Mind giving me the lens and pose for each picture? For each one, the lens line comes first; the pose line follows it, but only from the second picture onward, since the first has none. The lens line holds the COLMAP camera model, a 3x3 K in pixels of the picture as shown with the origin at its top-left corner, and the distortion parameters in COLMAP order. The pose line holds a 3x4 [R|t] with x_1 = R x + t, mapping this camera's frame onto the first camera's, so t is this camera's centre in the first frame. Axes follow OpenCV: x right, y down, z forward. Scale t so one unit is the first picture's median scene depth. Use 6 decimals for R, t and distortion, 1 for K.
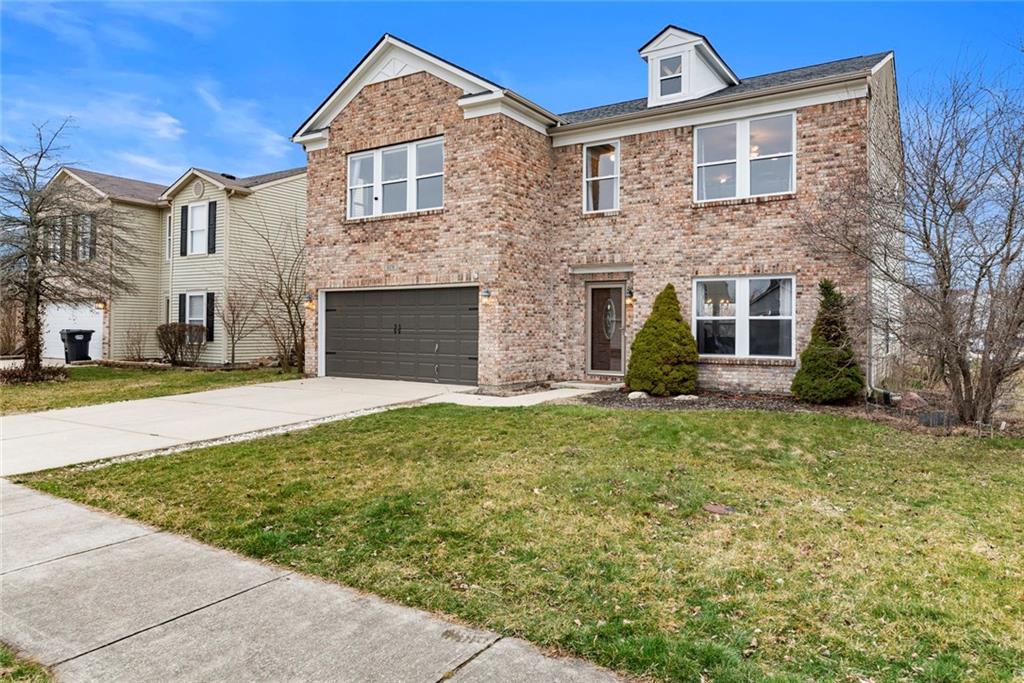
lens RADIAL K [[655.2, 0, 512.2], [0, 655.2, 335.9], [0, 0, 1]] dist [0.001299, 0.000075]
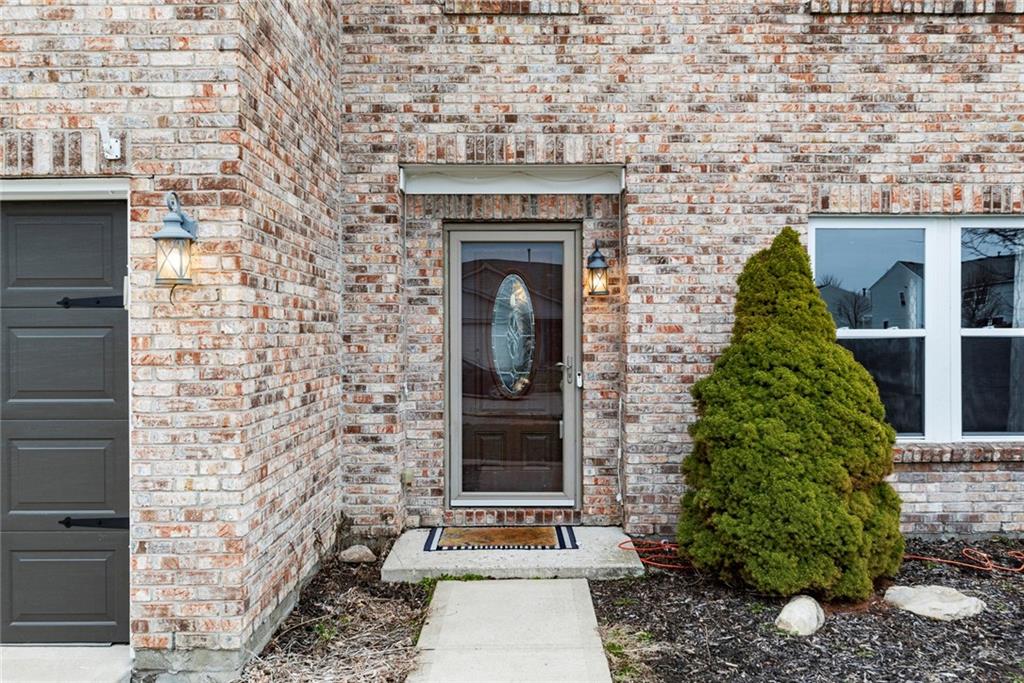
lens RADIAL K [[849.4, 0, 513.2], [0, 849.4, 341.2], [0, 0, 1]] dist [-0.001567, 0.000362]
pose [[0.830896, -0.016755, 0.556176, -0.101801], [0.016838, 0.999846, 0.004965, -0.027302], [-0.556173, 0.005239, 0.831050, 0.695010]]
